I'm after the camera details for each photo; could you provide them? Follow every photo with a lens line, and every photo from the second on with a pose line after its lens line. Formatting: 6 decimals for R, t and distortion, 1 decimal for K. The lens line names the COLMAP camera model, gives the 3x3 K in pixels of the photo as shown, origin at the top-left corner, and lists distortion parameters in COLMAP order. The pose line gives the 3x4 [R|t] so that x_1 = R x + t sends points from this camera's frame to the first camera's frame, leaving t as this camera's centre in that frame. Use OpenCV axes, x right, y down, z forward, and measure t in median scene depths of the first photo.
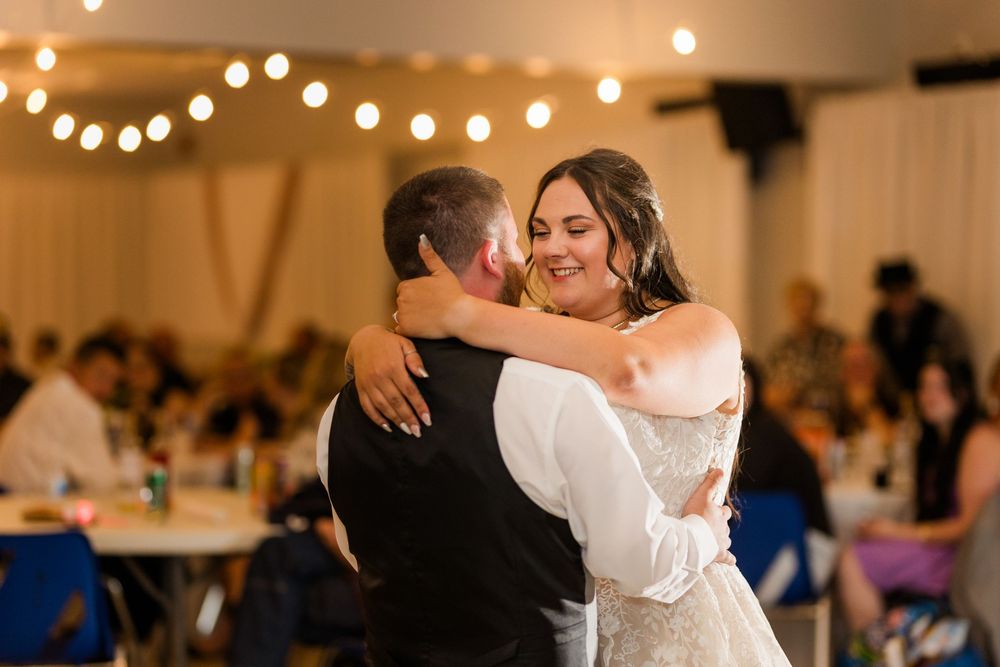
lens RADIAL K [[2481.0, 0, 500.0], [0, 2481.0, 333.5], [0, 0, 1]] dist [-0.059774, -0.177163]
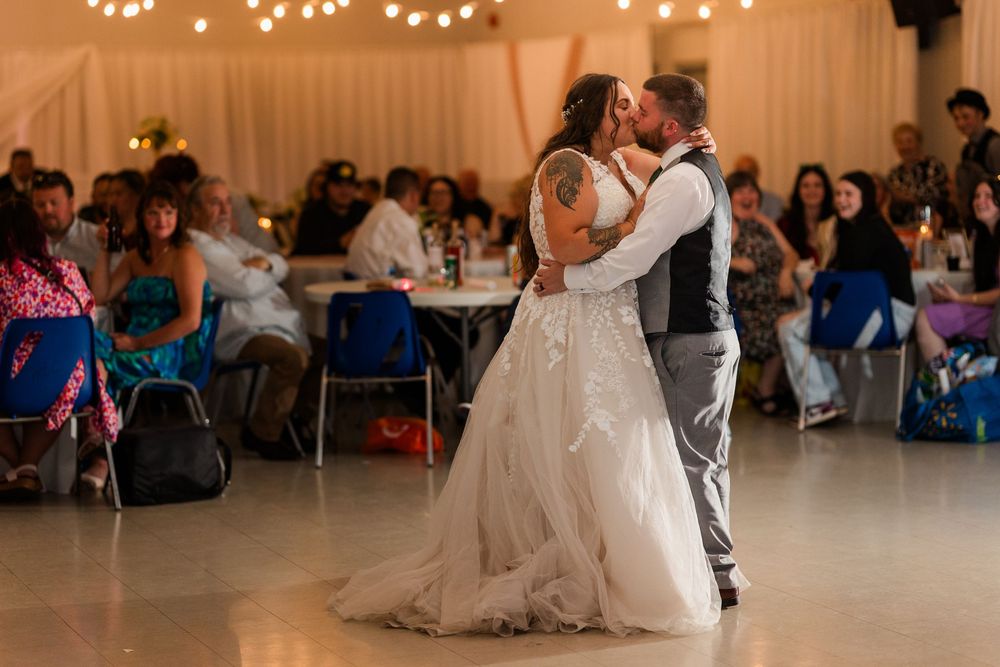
lens RADIAL K [[2481.0, 0, 500.0], [0, 2481.0, 333.5], [0, 0, 1]] dist [-0.059774, -0.177163]
pose [[0.990745, -0.009619, -0.135392, 0.081845], [0.018122, 0.997930, 0.061709, 0.005218], [0.134518, -0.063591, 0.988869, -0.432818]]
